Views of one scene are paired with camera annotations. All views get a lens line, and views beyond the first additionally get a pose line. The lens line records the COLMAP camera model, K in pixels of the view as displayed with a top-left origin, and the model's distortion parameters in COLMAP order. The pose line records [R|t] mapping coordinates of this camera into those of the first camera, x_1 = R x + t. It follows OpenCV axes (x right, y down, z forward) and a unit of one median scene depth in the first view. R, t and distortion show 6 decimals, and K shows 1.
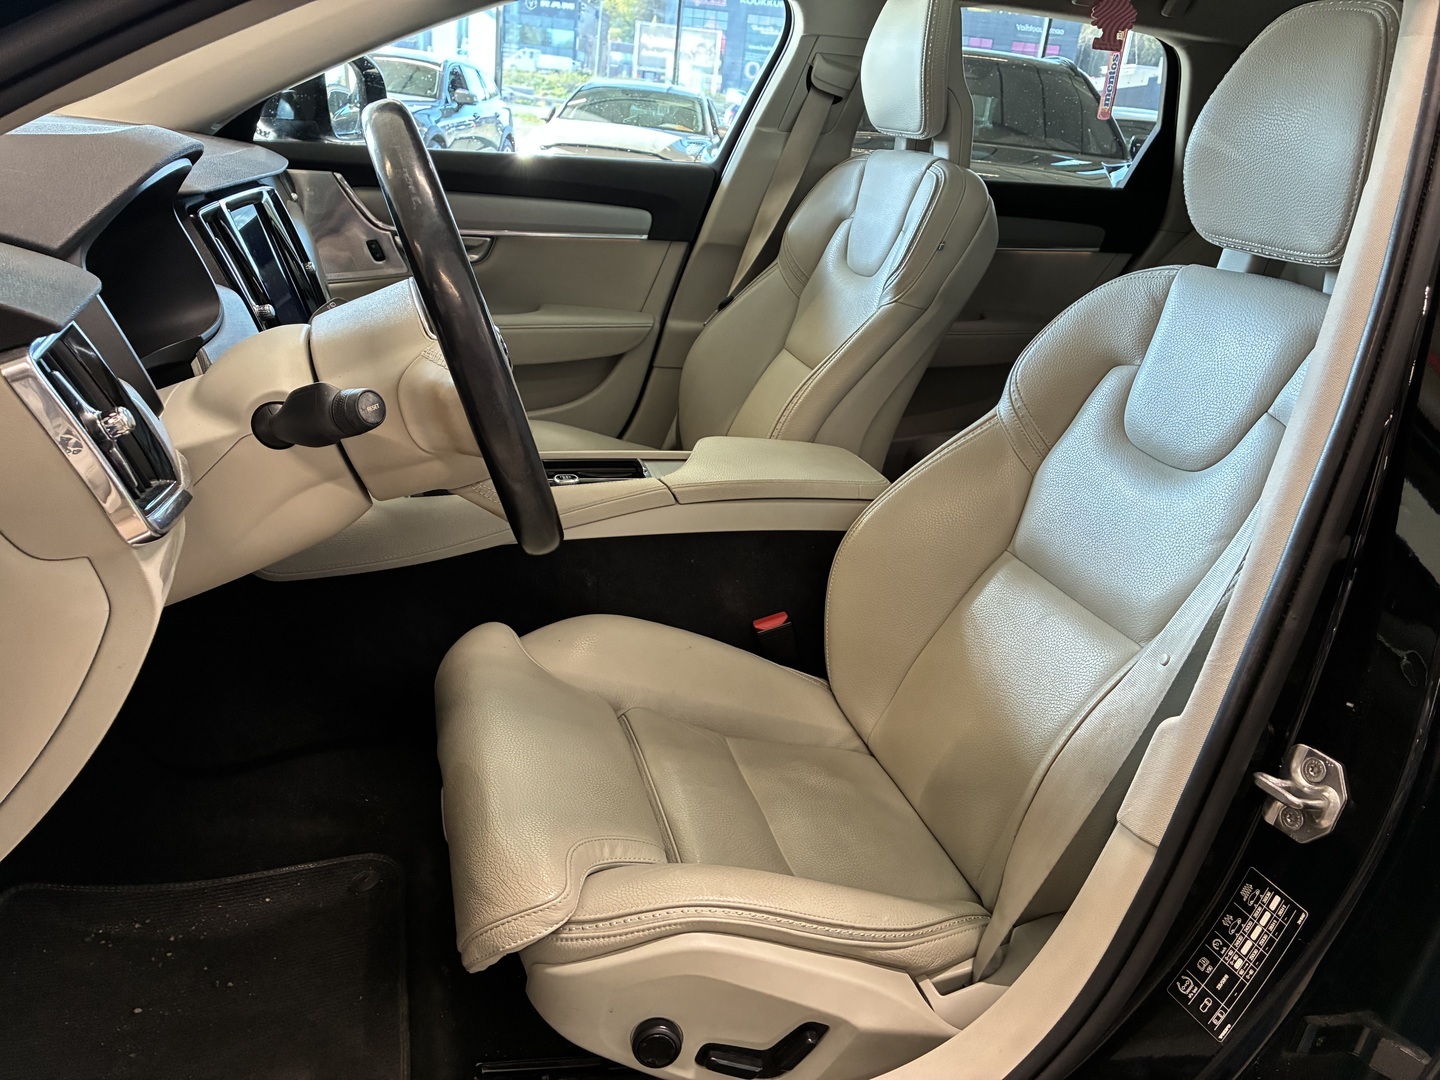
lens RADIAL K [[1087.6, 0, 720.0], [0, 1087.6, 540.0], [0, 0, 1]] dist [0.049335, -0.060643]
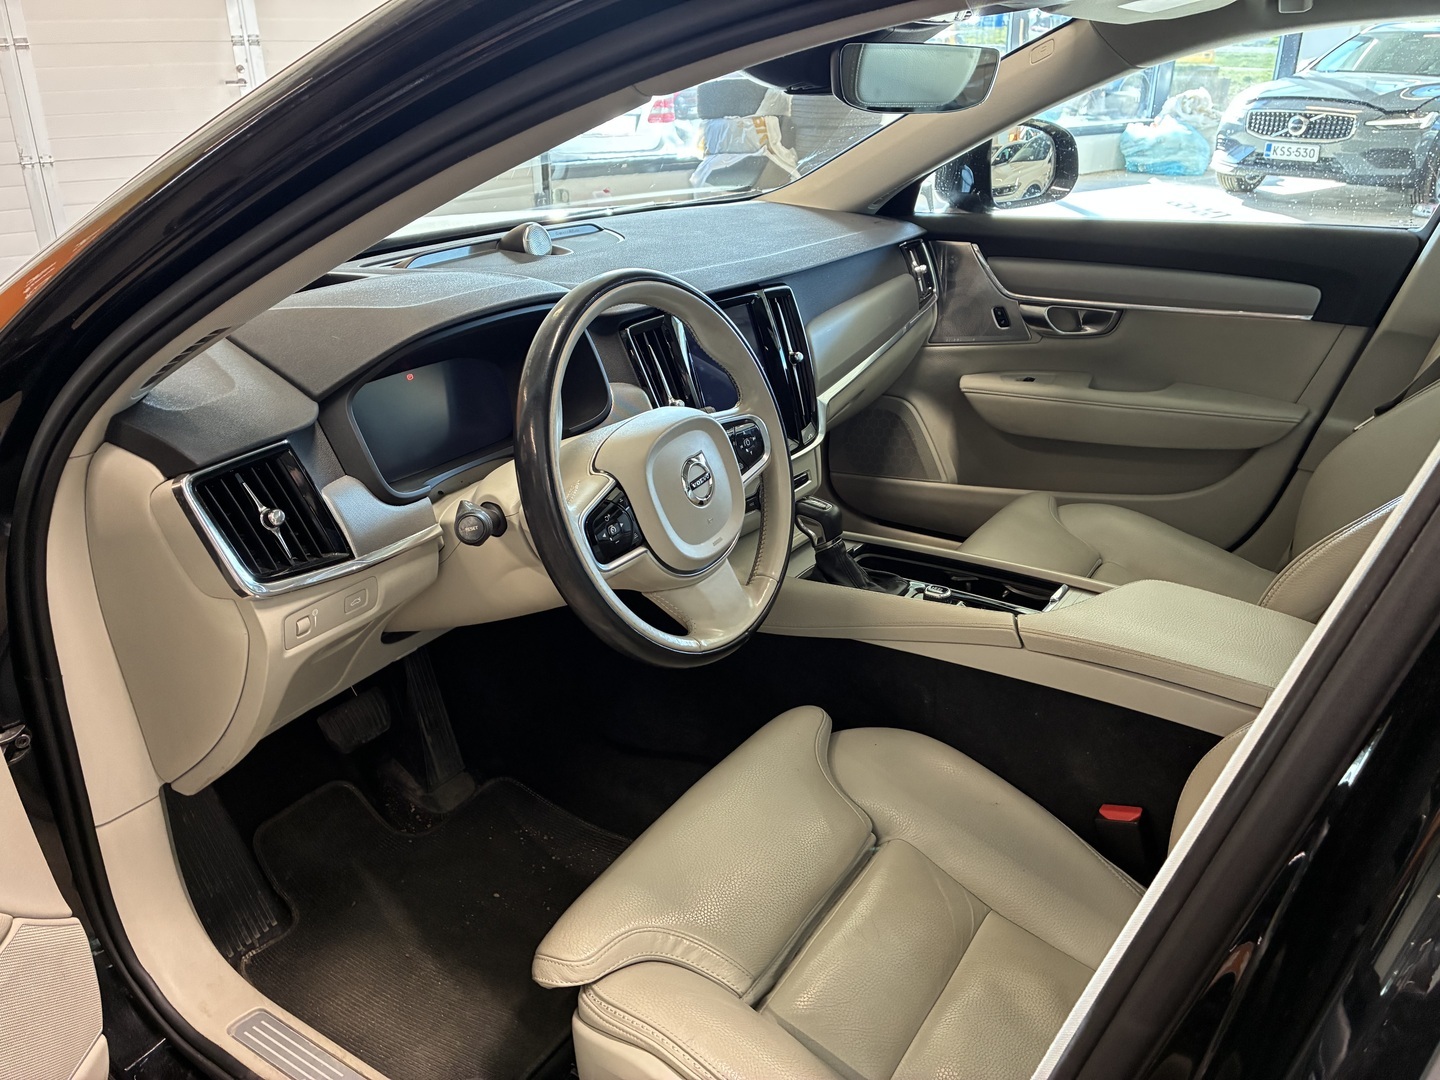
lens RADIAL K [[1102.3, 0, 720.0], [0, 1102.3, 540.0], [0, 0, 1]] dist [-0.029067, -0.002172]
pose [[0.648373, 0.215960, -0.730051, 0.288232], [-0.206965, 0.972809, 0.103962, -0.106268], [0.732652, 0.083689, 0.675439, 0.120846]]
